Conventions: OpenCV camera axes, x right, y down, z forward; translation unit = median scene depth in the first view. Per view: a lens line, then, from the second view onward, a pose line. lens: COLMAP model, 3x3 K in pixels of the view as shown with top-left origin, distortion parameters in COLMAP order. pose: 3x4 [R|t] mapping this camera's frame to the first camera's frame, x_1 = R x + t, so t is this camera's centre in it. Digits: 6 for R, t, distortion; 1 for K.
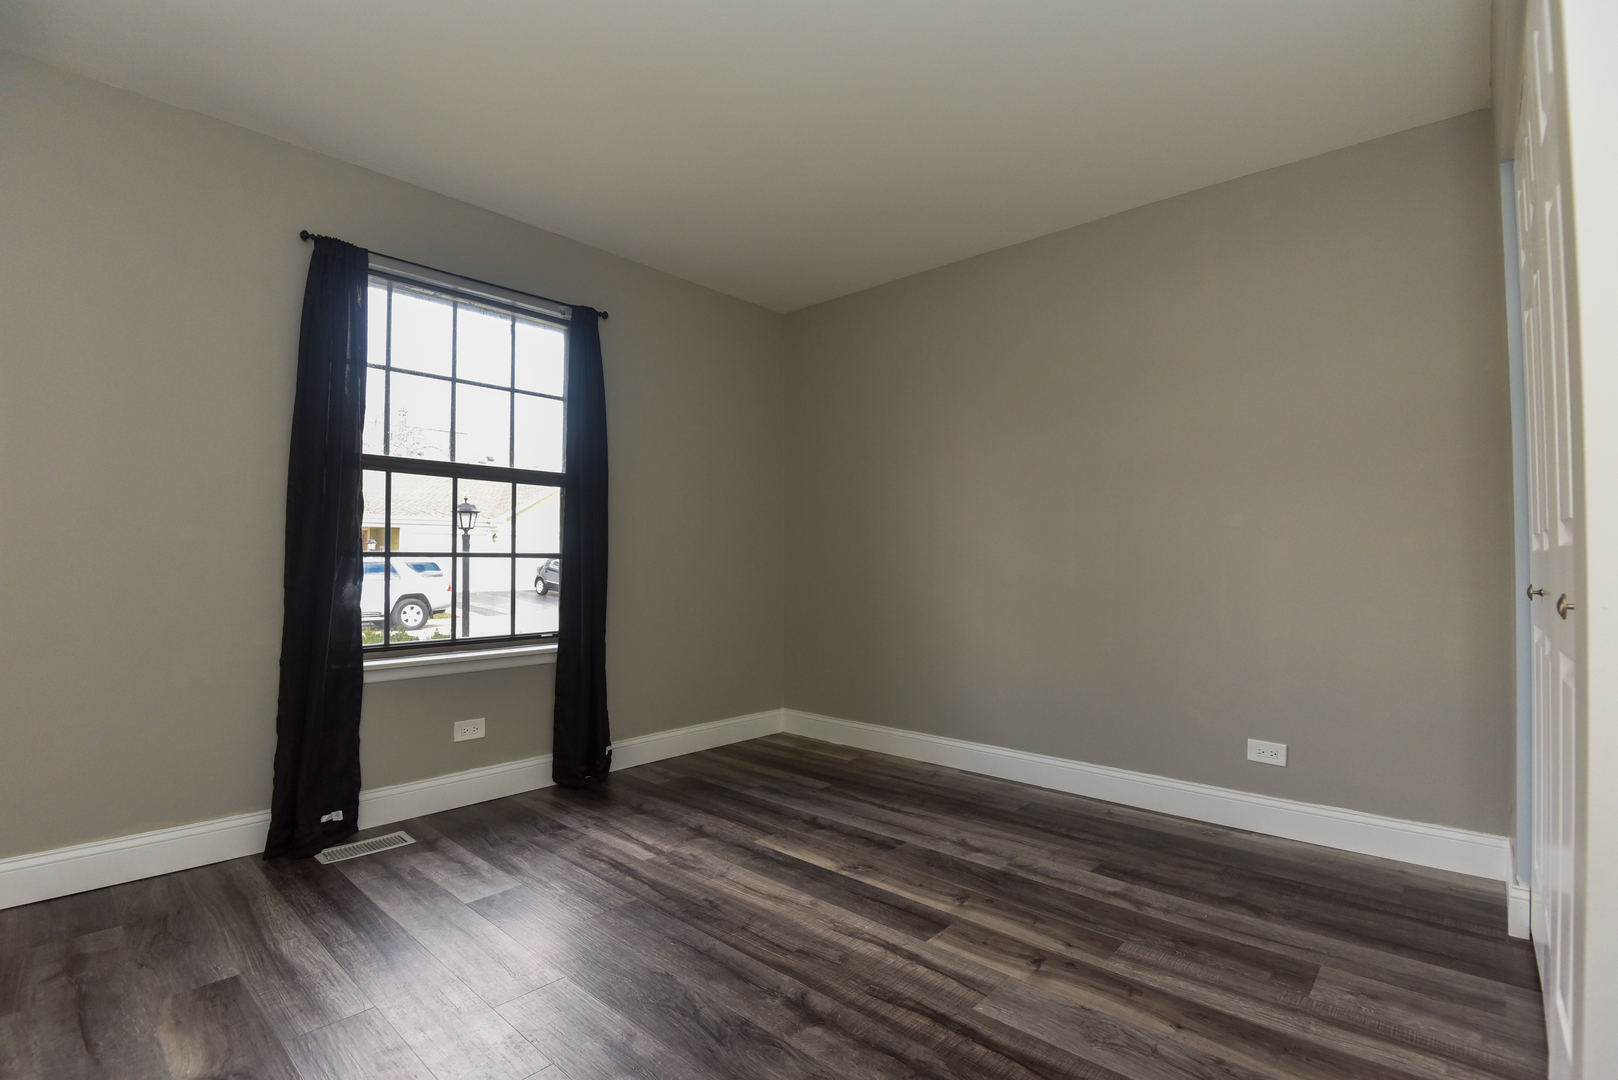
lens RADIAL K [[747.7, 0, 809.0], [0, 747.7, 540.0], [0, 0, 1]] dist [-0.000793, -0.000079]
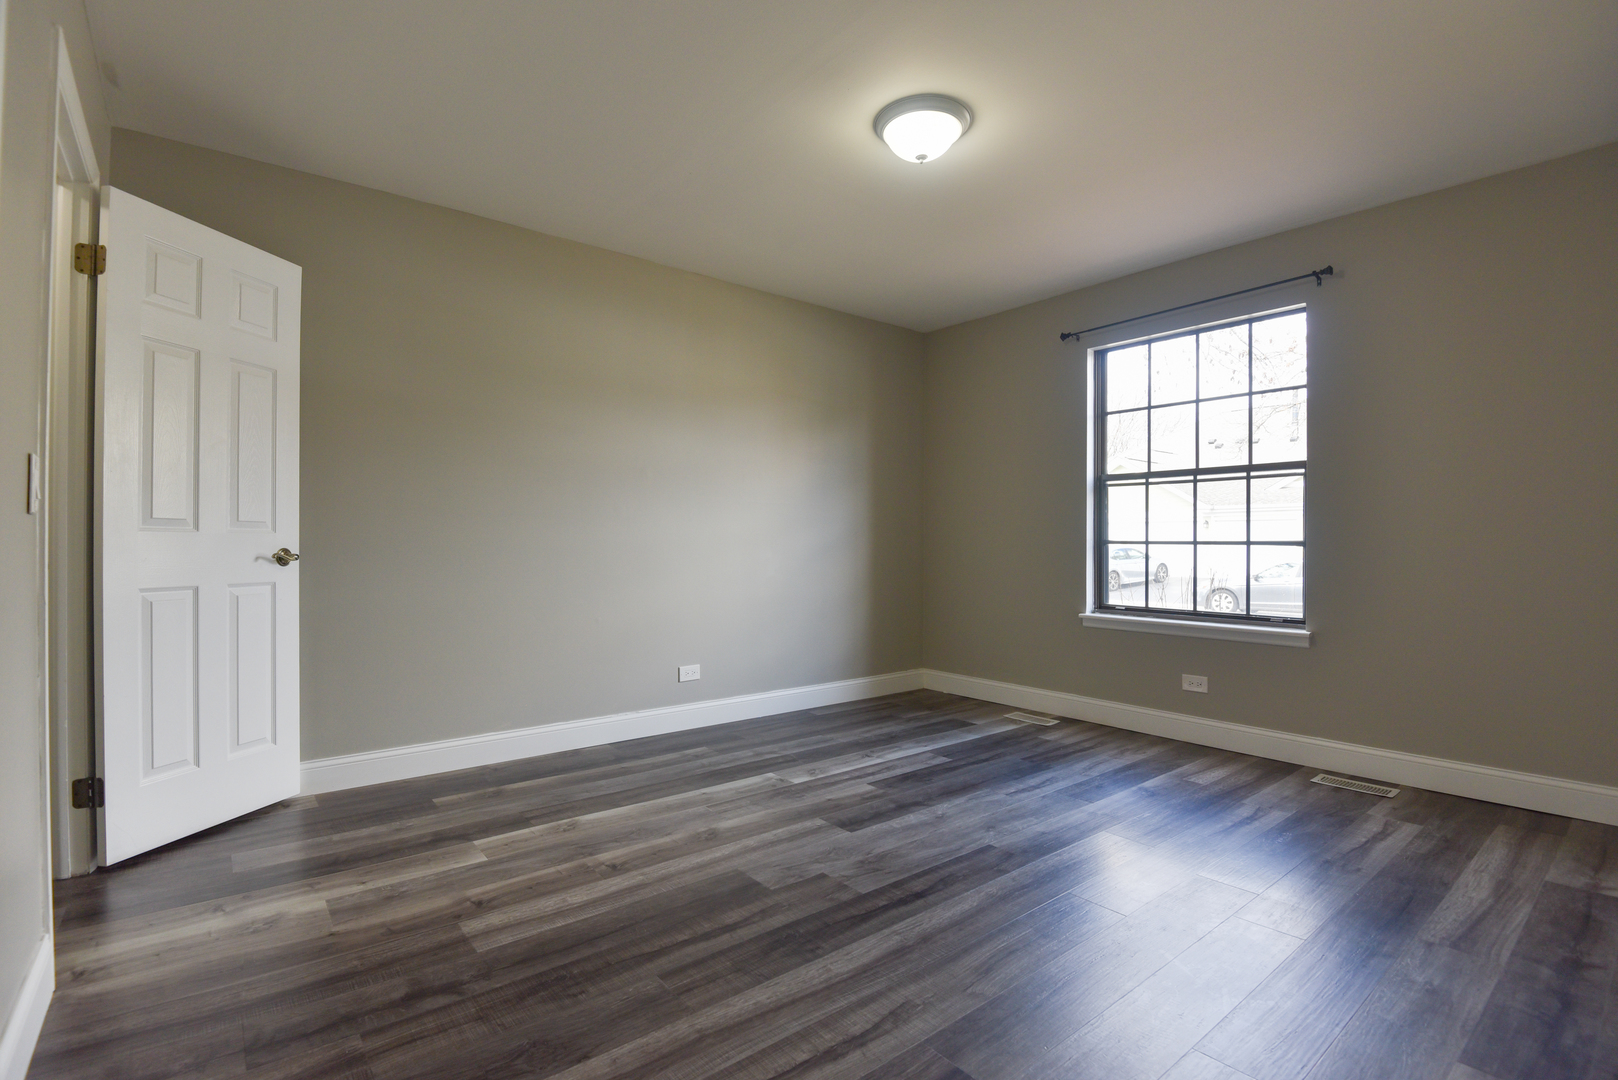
lens RADIAL K [[747.7, 0, 809.0], [0, 747.7, 540.0], [0, 0, 1]] dist [-0.000793, -0.000079]
pose [[-0.155516, -0.005605, -0.987817, 0.779274], [0.016396, 0.999831, -0.008255, 0.014262], [0.987697, -0.017480, -0.155398, 0.529891]]
